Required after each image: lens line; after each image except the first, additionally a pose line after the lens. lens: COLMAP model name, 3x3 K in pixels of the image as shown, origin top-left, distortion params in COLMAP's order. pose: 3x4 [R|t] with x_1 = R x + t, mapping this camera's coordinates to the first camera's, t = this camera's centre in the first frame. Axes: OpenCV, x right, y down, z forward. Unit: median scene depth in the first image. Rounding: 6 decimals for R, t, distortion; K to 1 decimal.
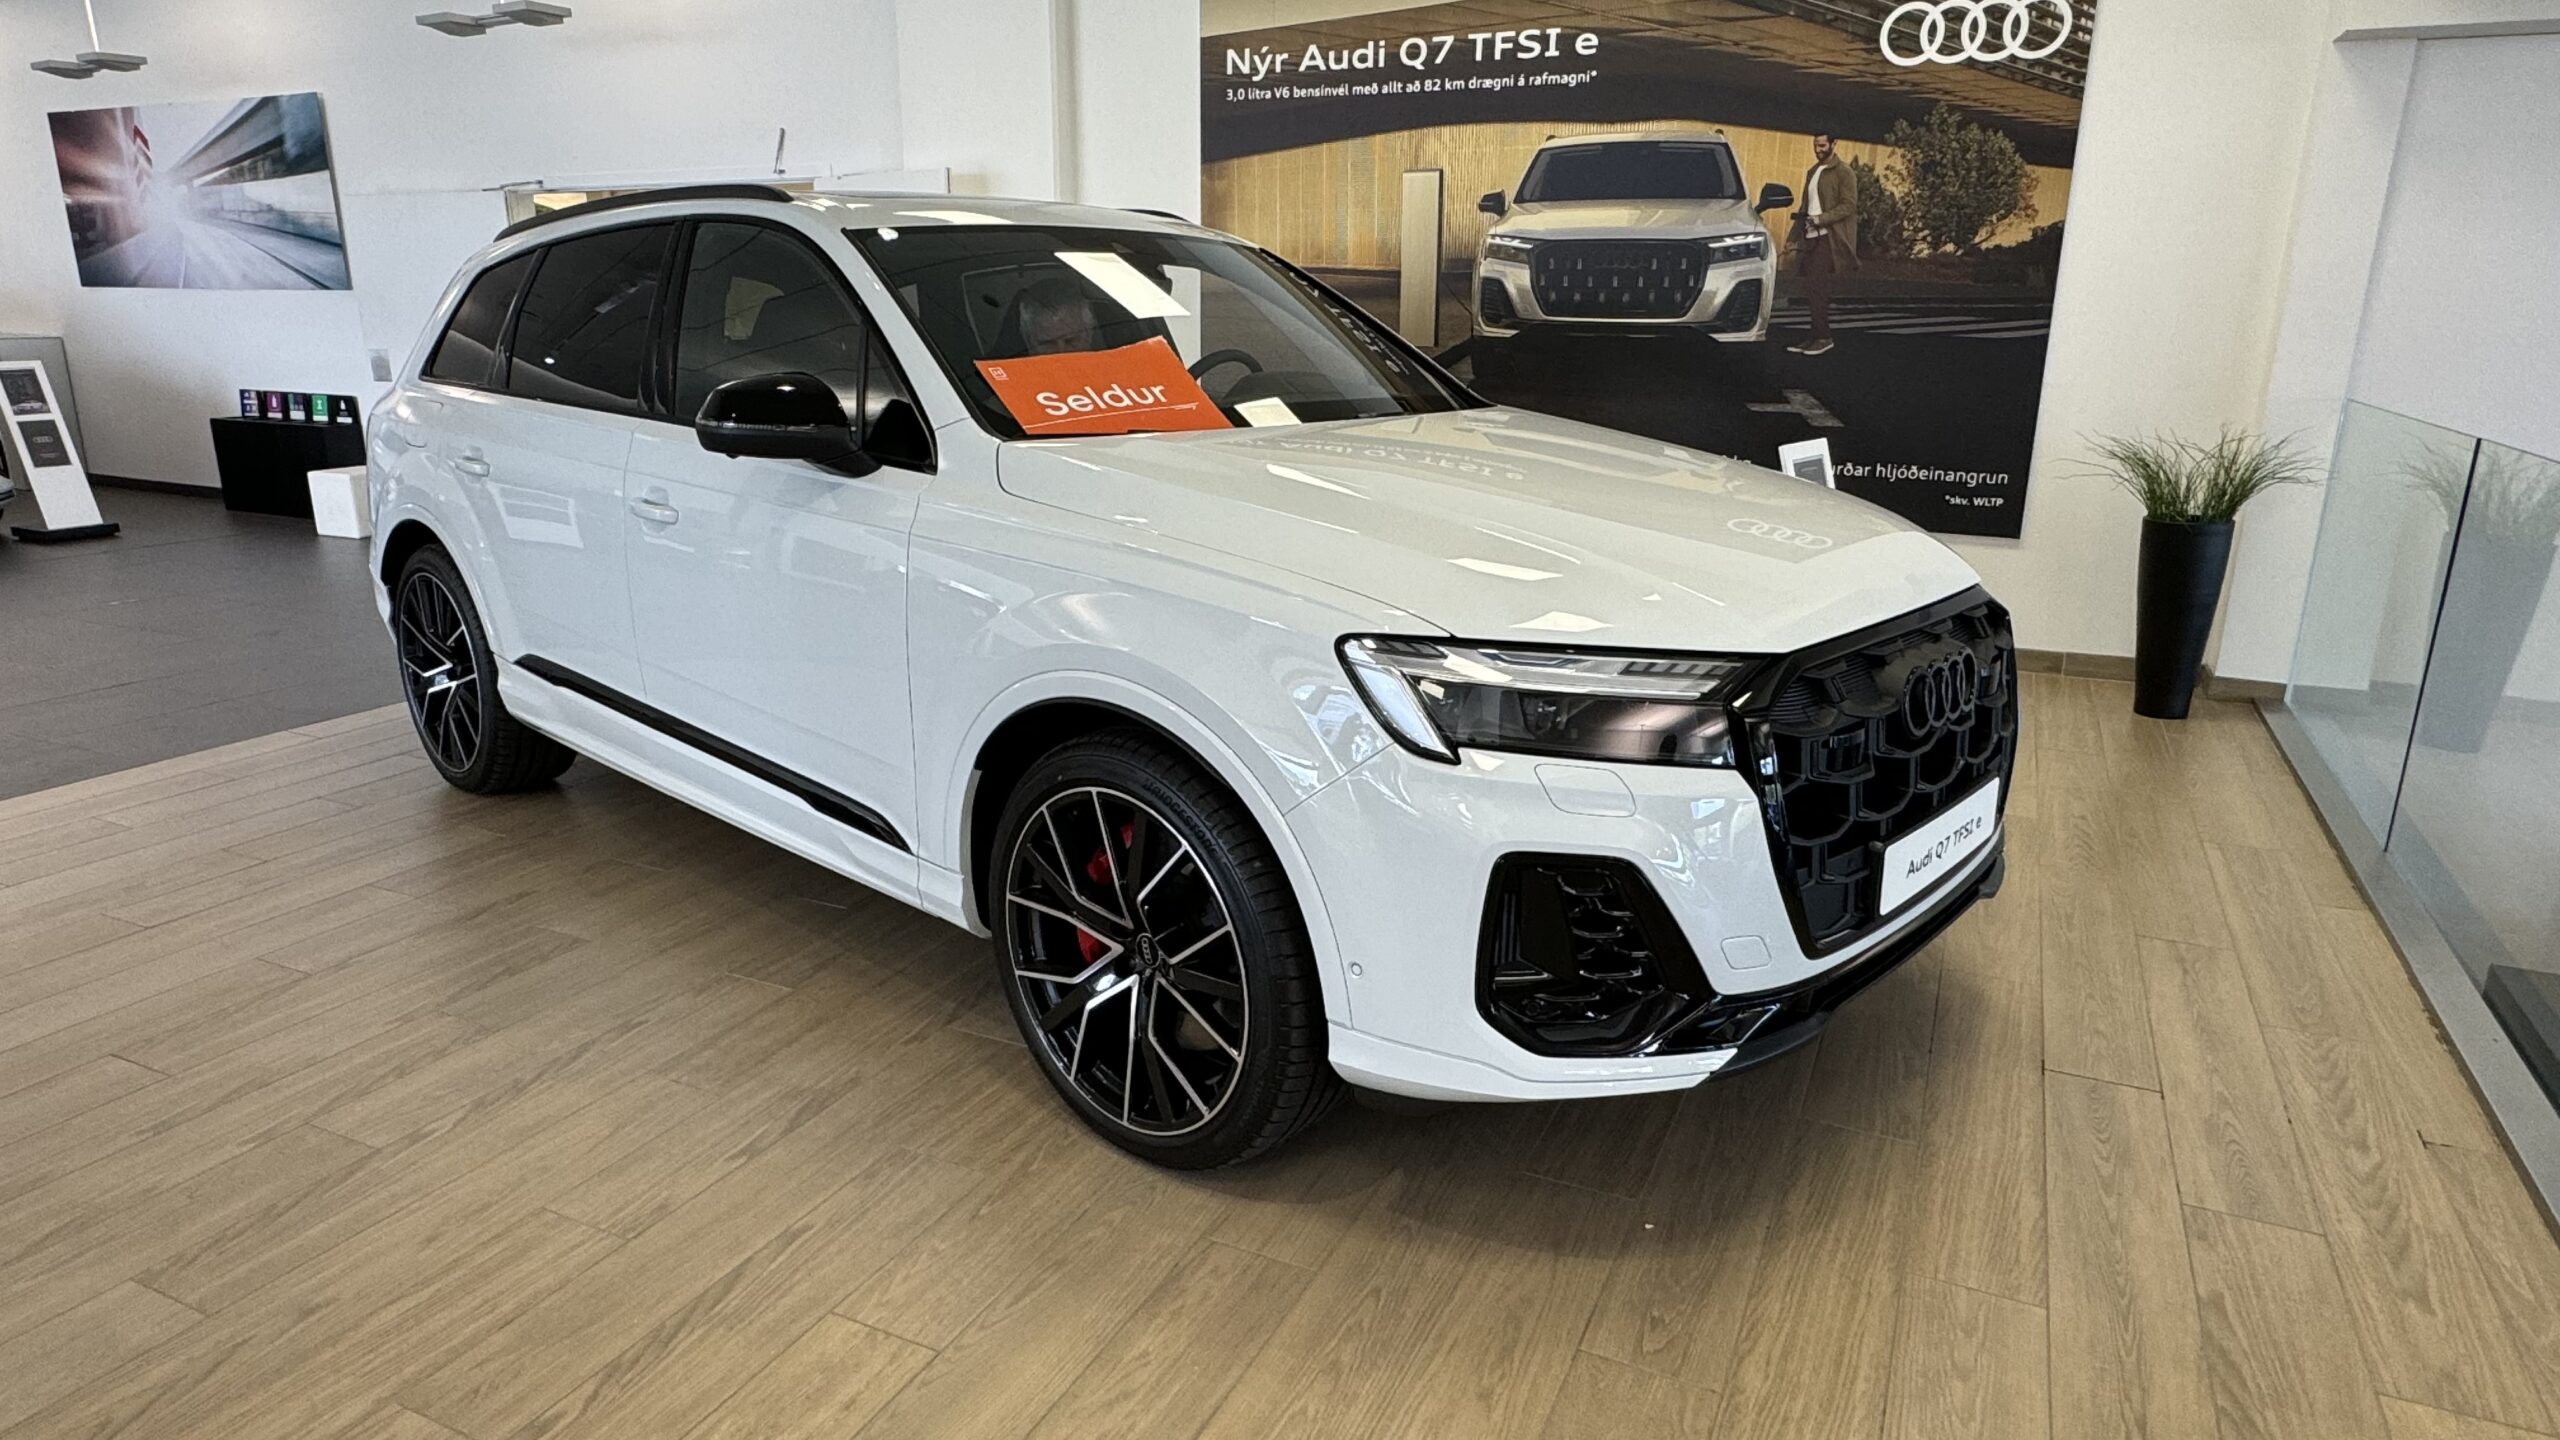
lens RADIAL K [[1506.8, 0, 1276.0], [0, 1506.8, 725.5], [0, 0, 1]] dist [0.005929, 0.000344]
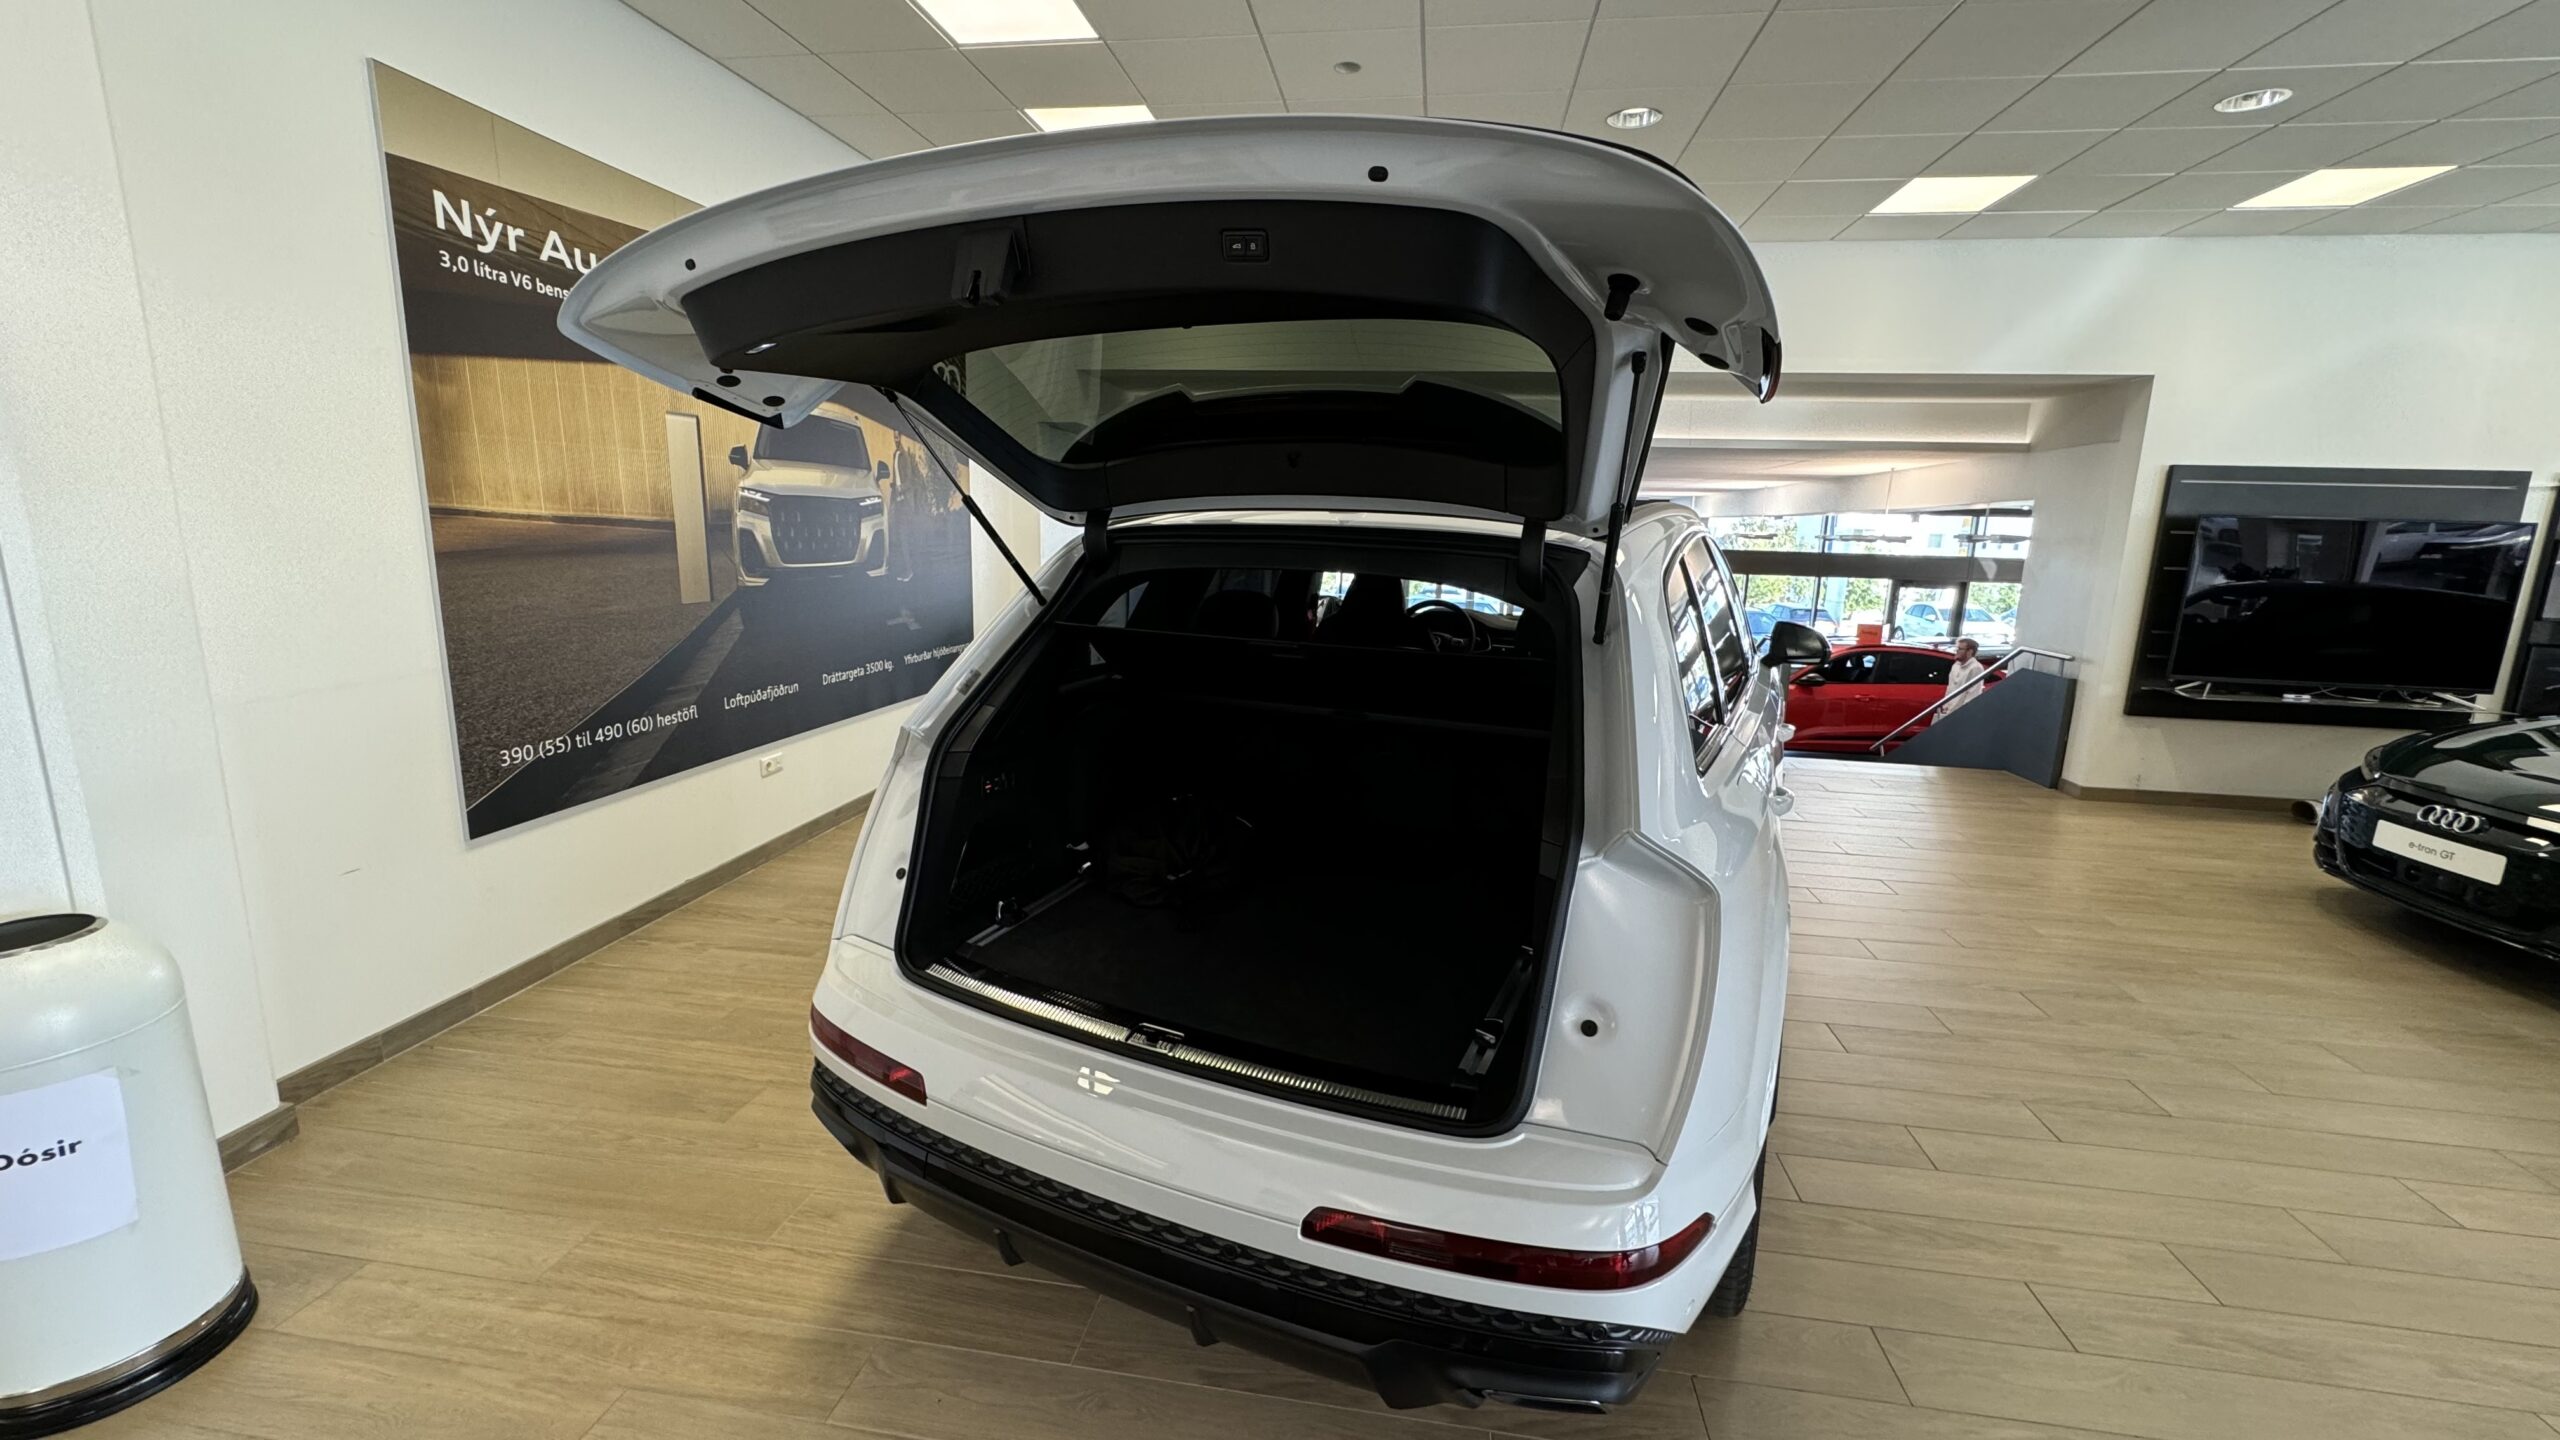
lens RADIAL K [[1023.1, 0, 1275.7], [0, 1023.1, 720.8], [0, 0, 1]] dist [-0.002709, -0.000221]
pose [[-0.286836, -0.195437, 0.937832, -0.620834], [0.235735, 0.934467, 0.266835, -0.276832], [-0.928523, 0.297617, -0.221967, 0.863871]]
